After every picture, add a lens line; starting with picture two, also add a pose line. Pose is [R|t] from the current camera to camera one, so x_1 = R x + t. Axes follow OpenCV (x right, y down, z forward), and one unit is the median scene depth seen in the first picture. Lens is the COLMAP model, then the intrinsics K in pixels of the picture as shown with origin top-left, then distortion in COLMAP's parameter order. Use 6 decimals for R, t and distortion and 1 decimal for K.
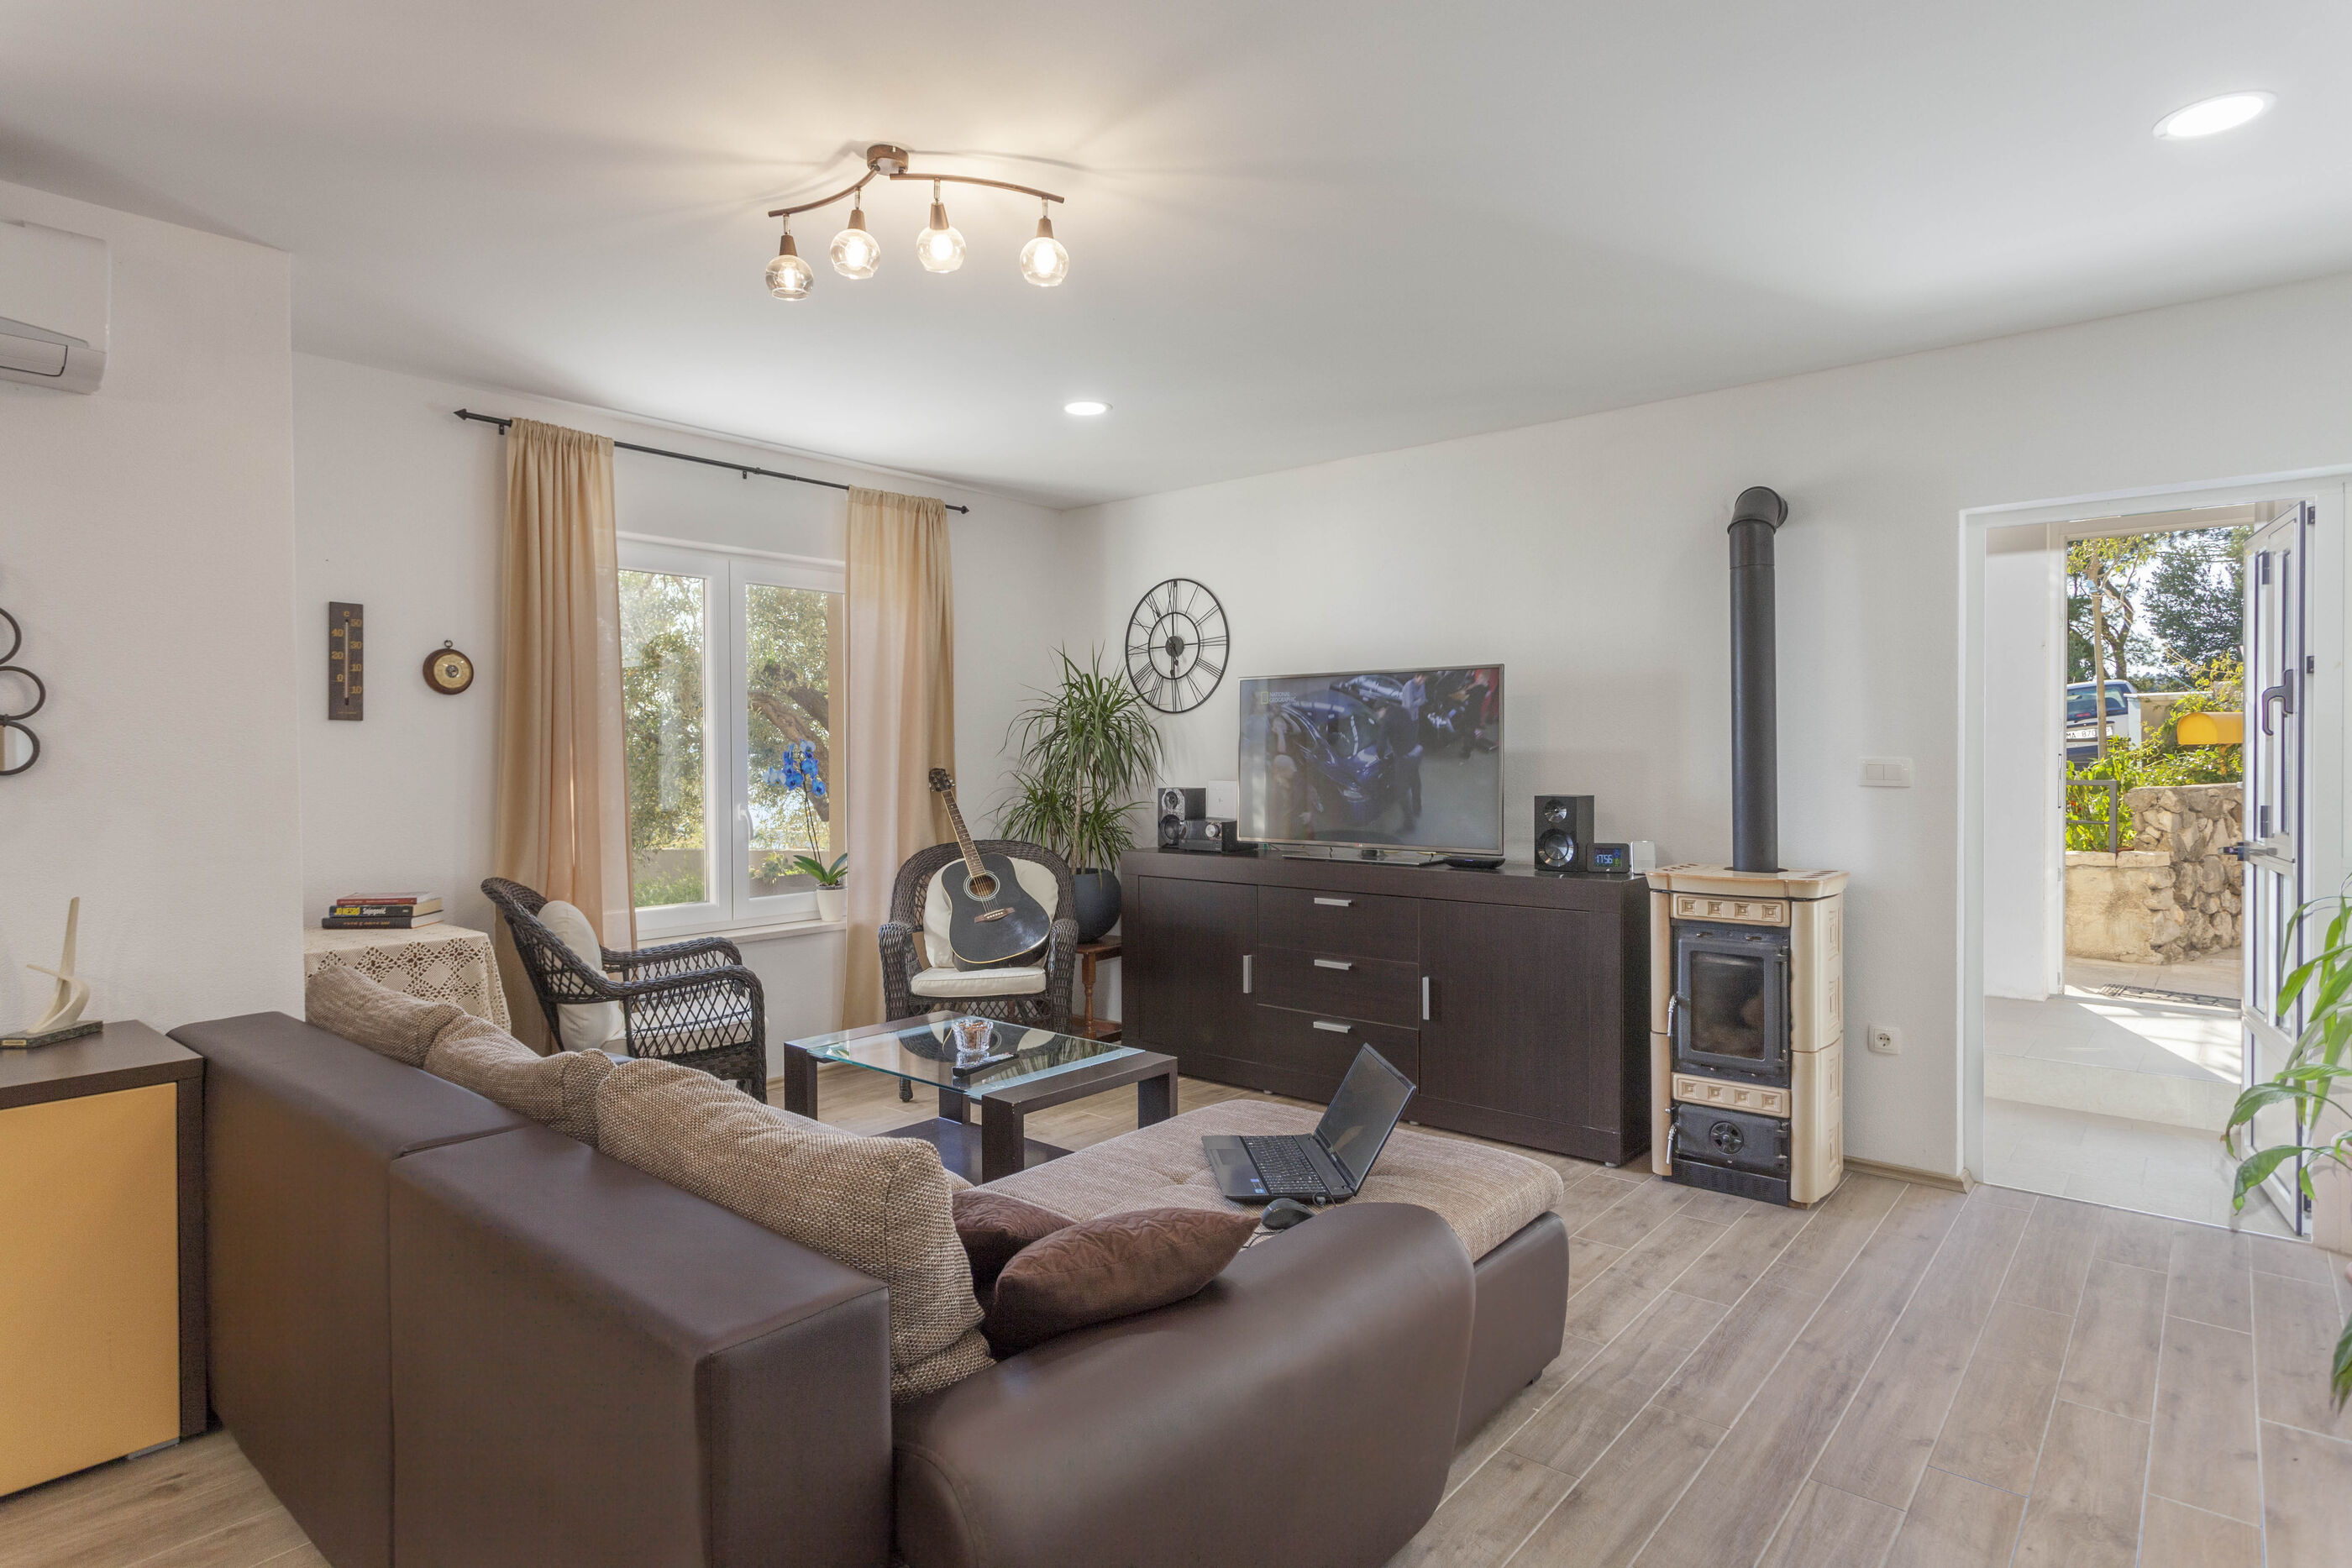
lens RADIAL K [[1257.5, 0, 1165.9], [0, 1257.5, 763.7], [0, 0, 1]] dist [0.000443, 0.000924]
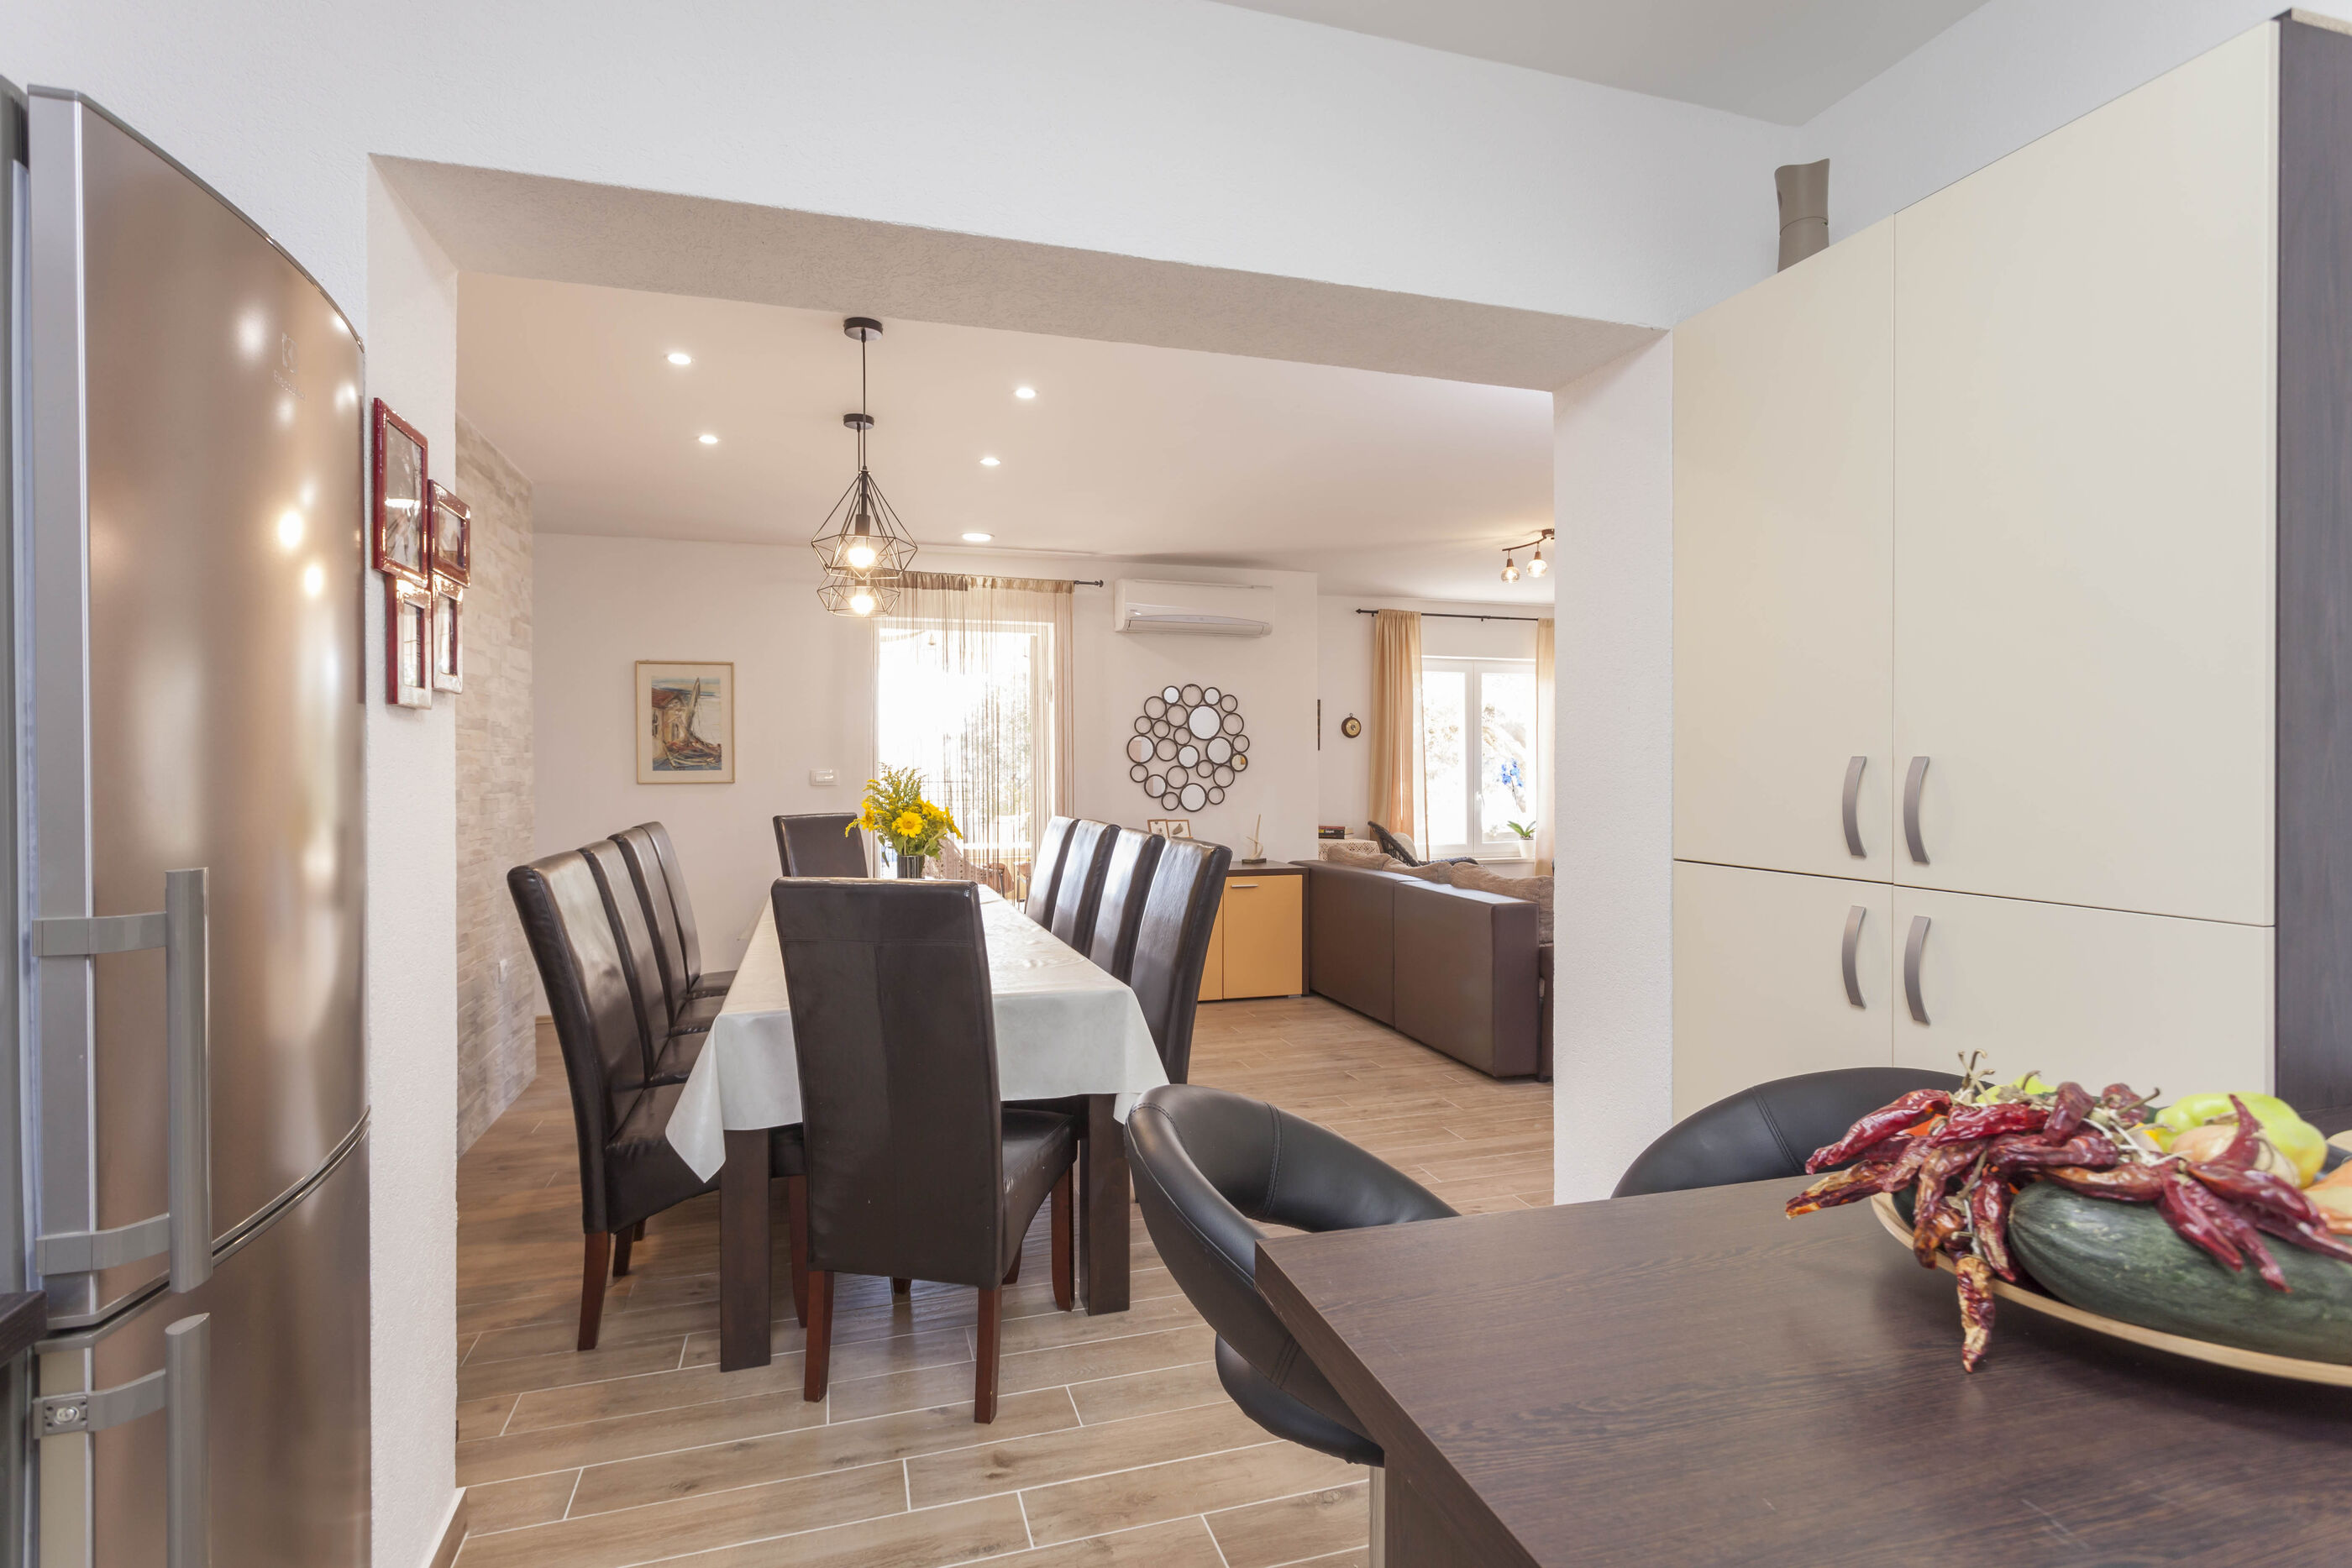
lens RADIAL K [[1106.0, 0, 1171.6], [0, 1106.0, 770.9], [0, 0, 1]] dist [0.017543, 0.000110]
pose [[0.840579, 0.005045, -0.541666, 0.171808], [-0.006519, 0.999978, -0.000804, 0.005387], [0.541650, 0.004207, 0.840593, -0.633076]]
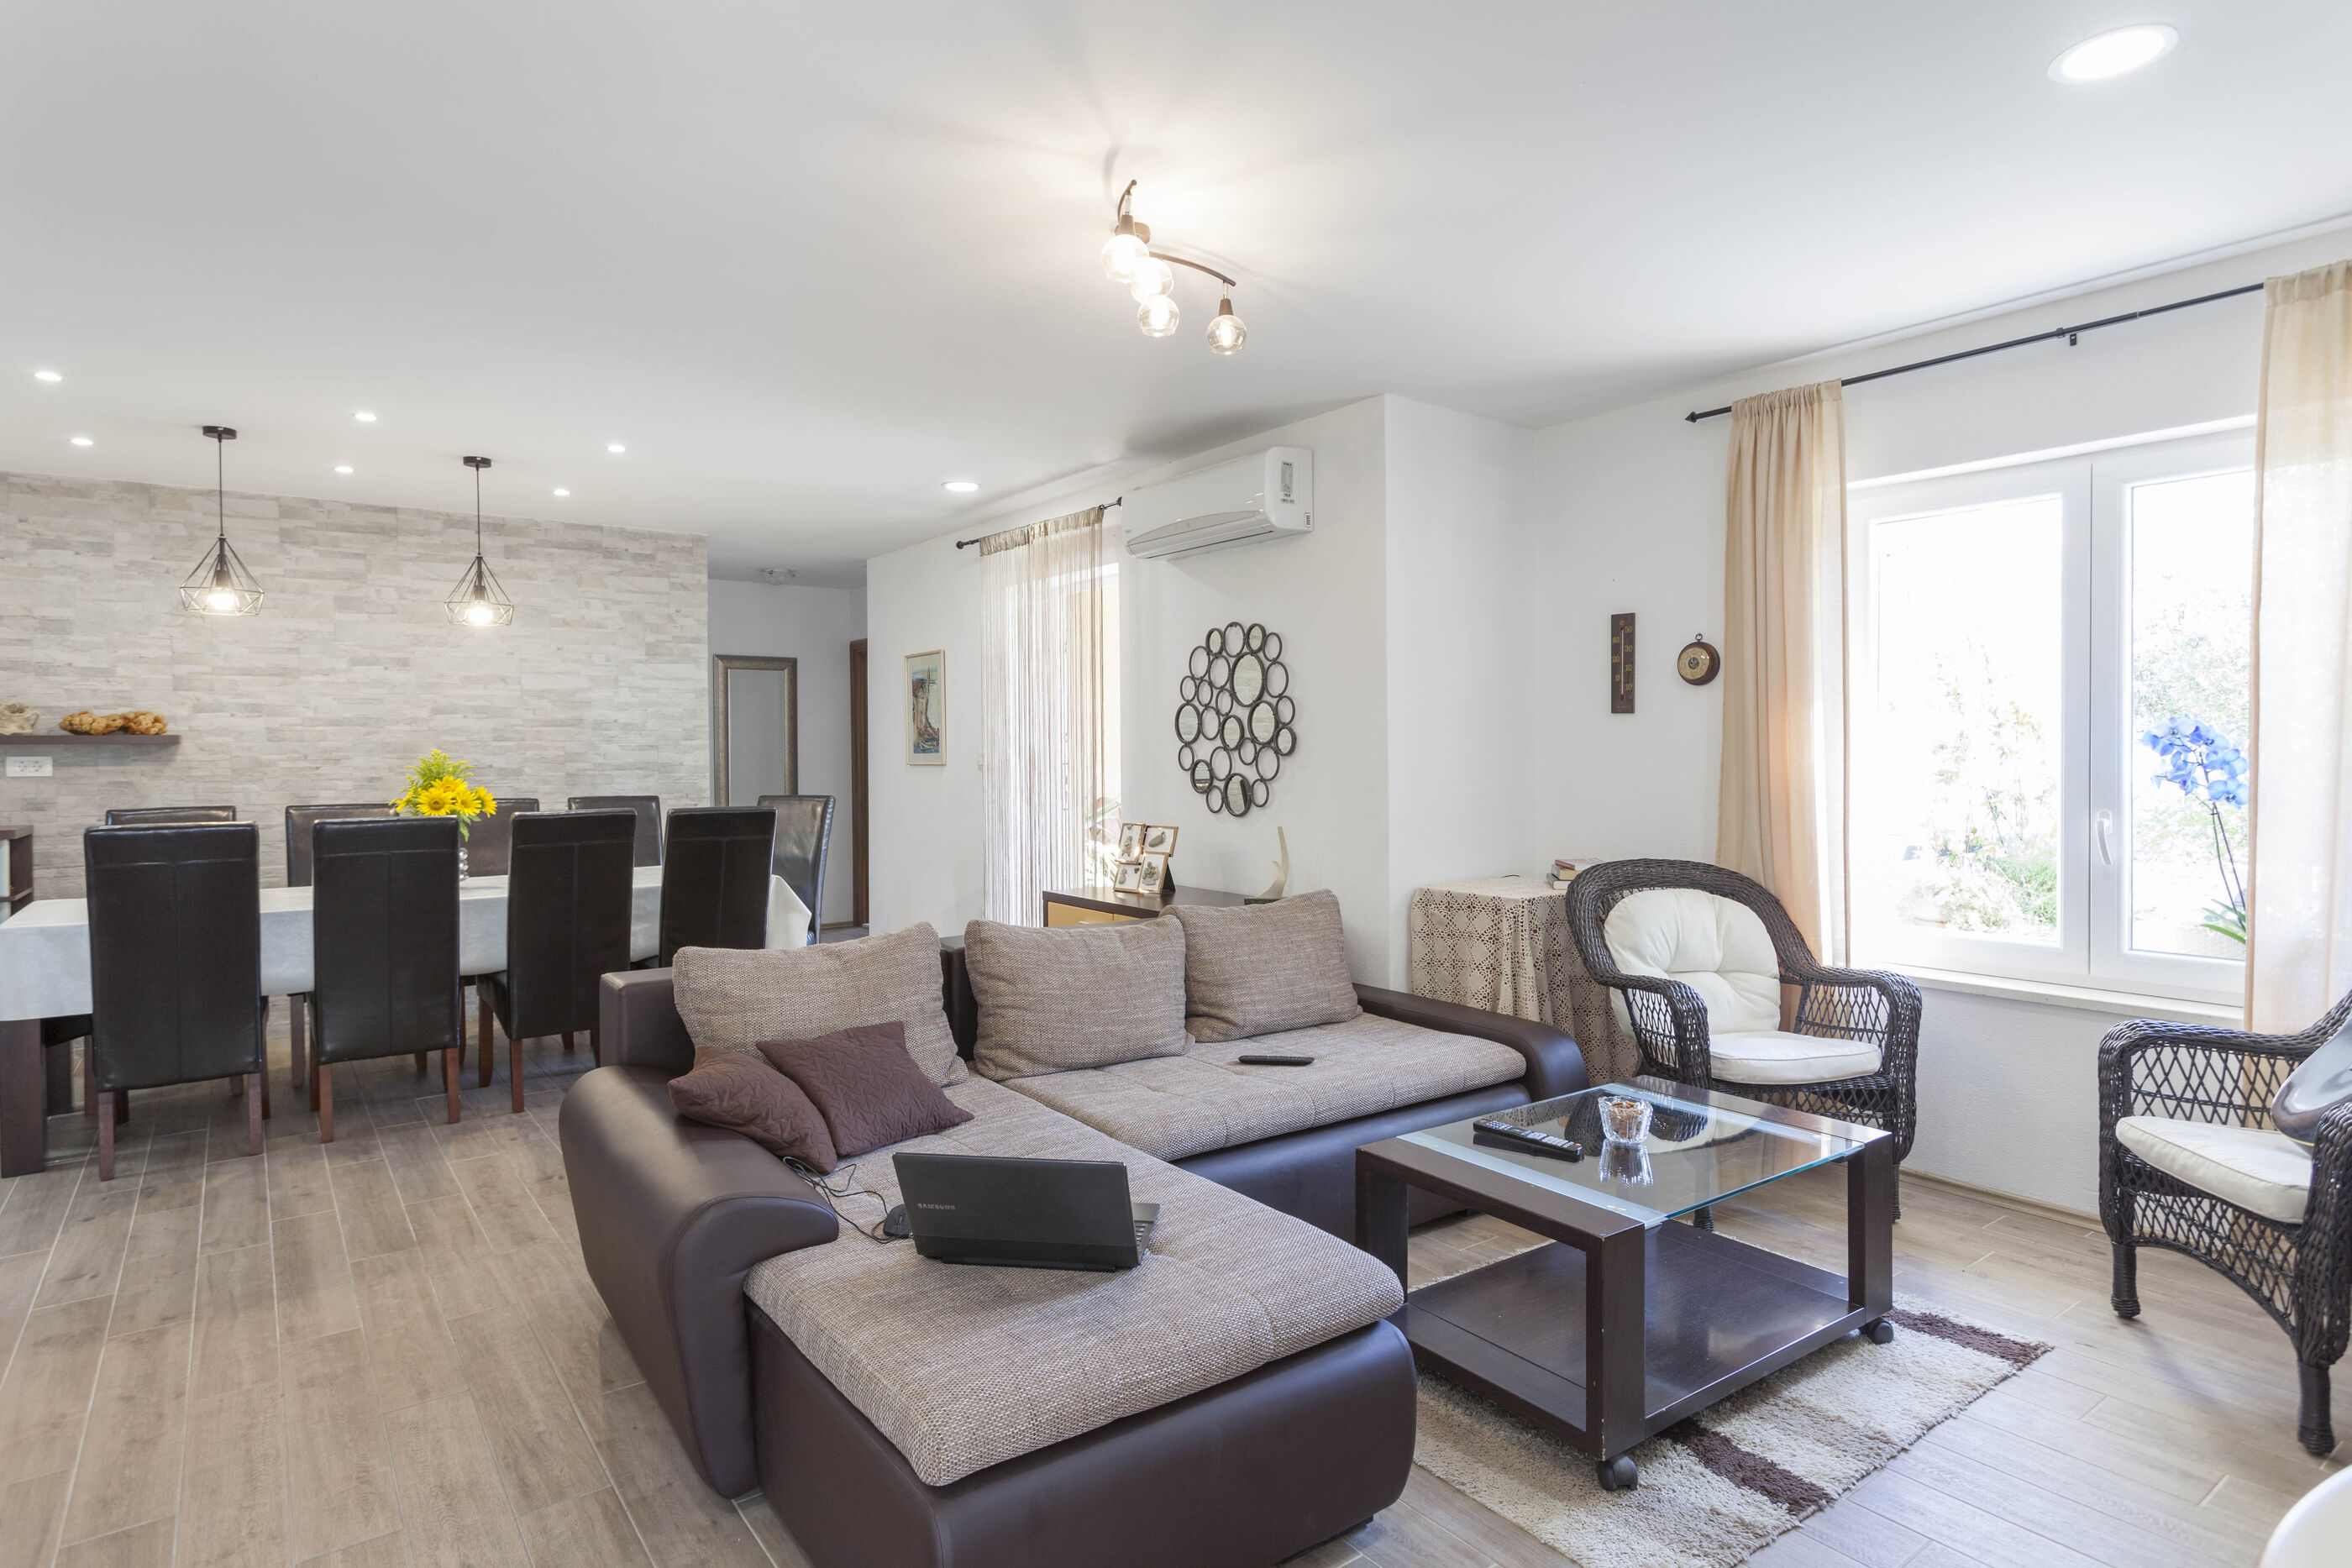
lens RADIAL K [[1257.5, 0, 1165.9], [0, 1257.5, 763.7], [0, 0, 1]] dist [0.000443, 0.000924]
pose [[-0.229259, 0.014366, -0.973259, 0.442792], [-0.001366, 0.999885, 0.015081, -0.003081], [0.973364, 0.004786, -0.229213, 0.633201]]
